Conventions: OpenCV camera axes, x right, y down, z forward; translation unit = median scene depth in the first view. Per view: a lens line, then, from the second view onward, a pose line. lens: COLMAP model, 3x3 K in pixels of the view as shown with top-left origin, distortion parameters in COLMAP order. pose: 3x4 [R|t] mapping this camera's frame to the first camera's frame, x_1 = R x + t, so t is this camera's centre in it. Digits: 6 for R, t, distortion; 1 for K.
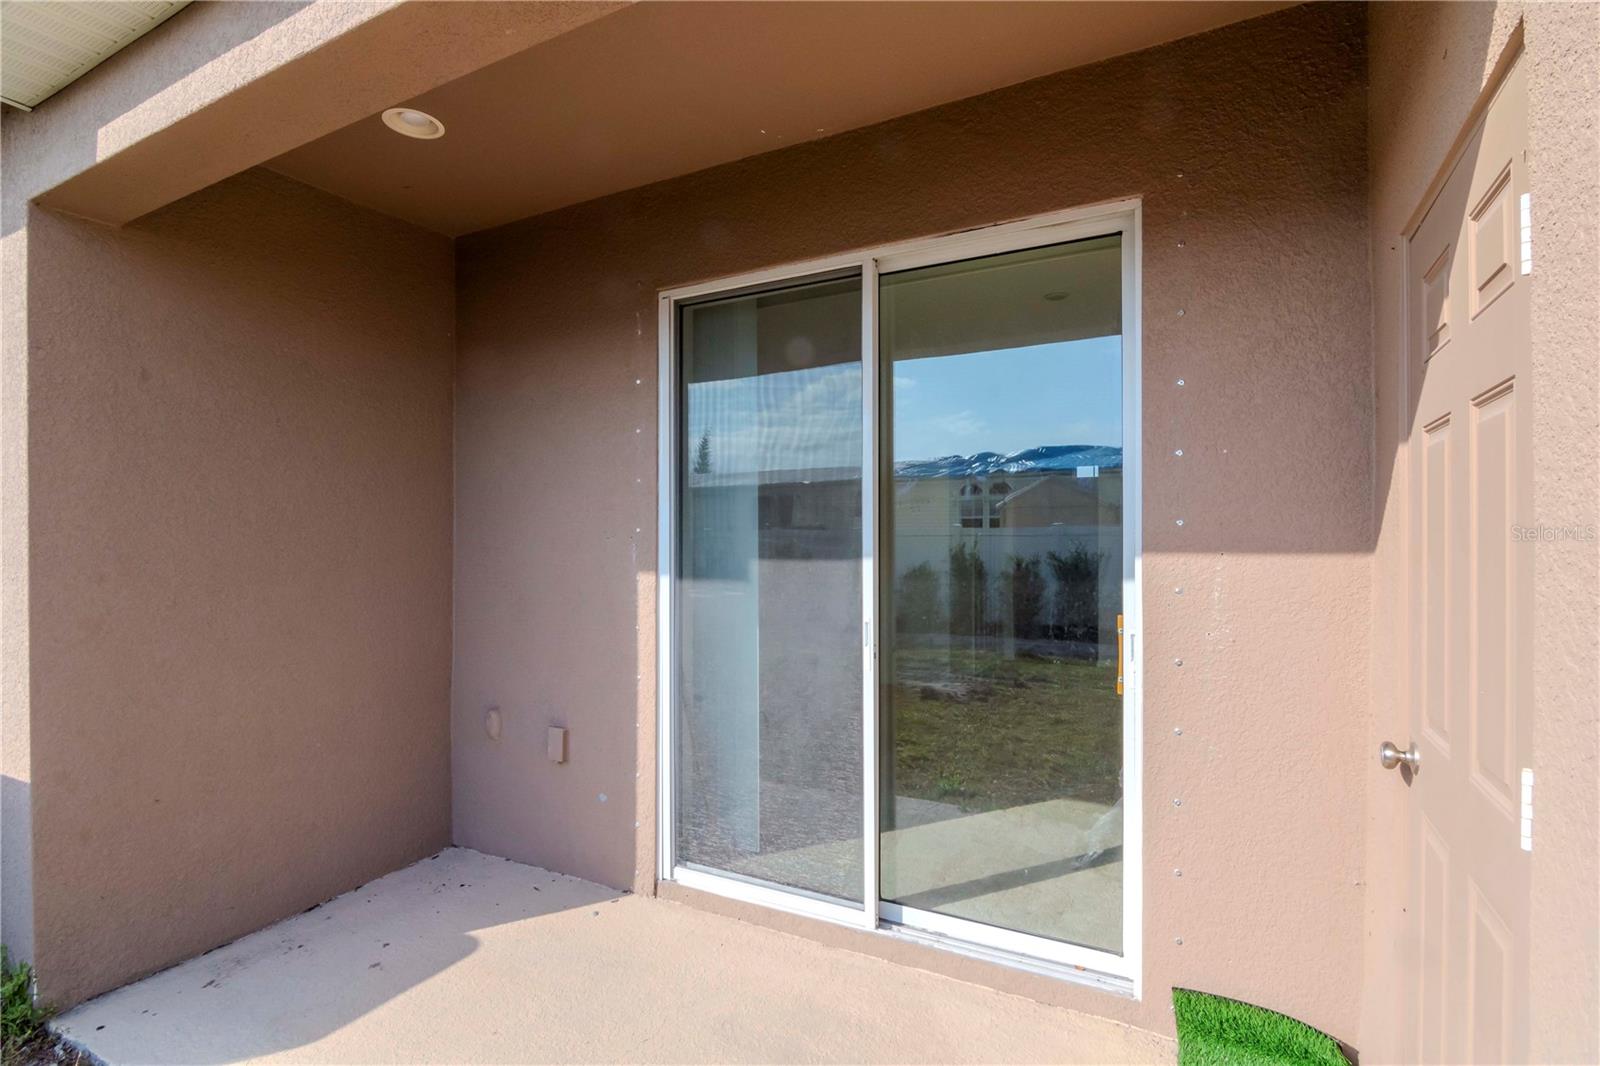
lens RADIAL K [[788.1, 0, 800.0], [0, 788.1, 533.0], [0, 0, 1]] dist [0.000238, -0.000283]
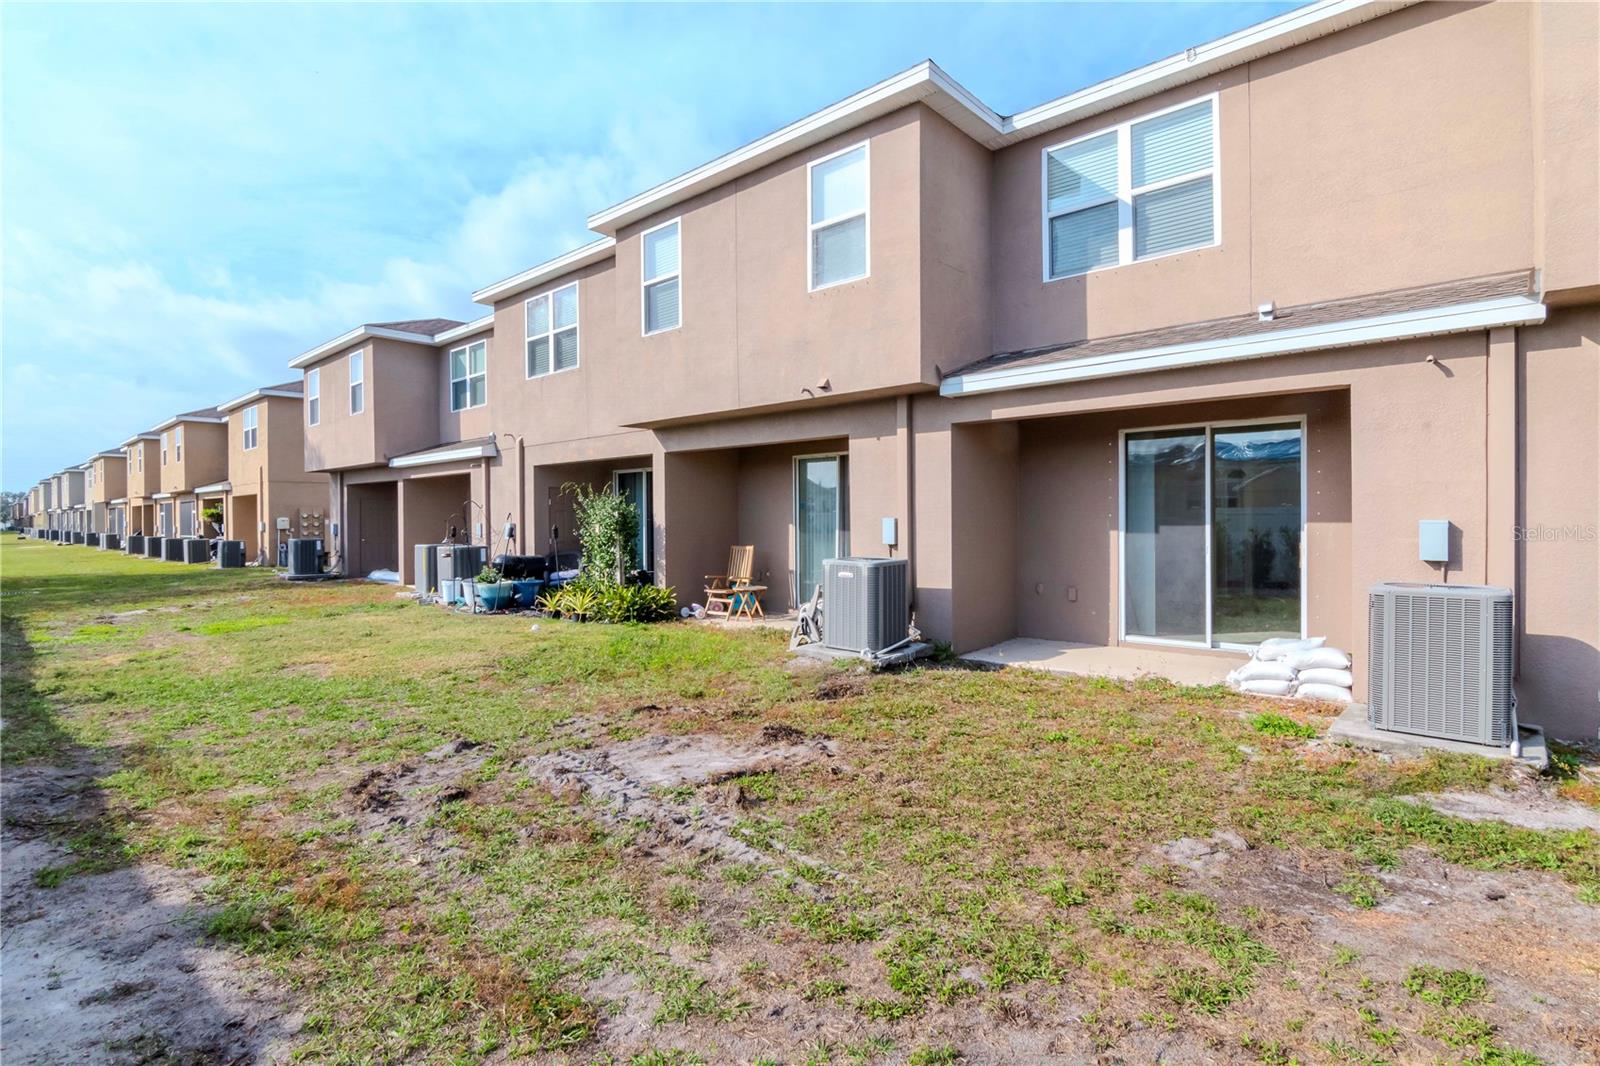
lens RADIAL K [[788.1, 0, 800.0], [0, 788.1, 533.0], [0, 0, 1]] dist [0.000238, -0.000283]
pose [[0.970309, -0.000516, -0.241869, -0.599508], [0.008247, 0.999487, 0.030952, -0.036122], [0.241729, -0.032028, 0.969815, -1.967545]]
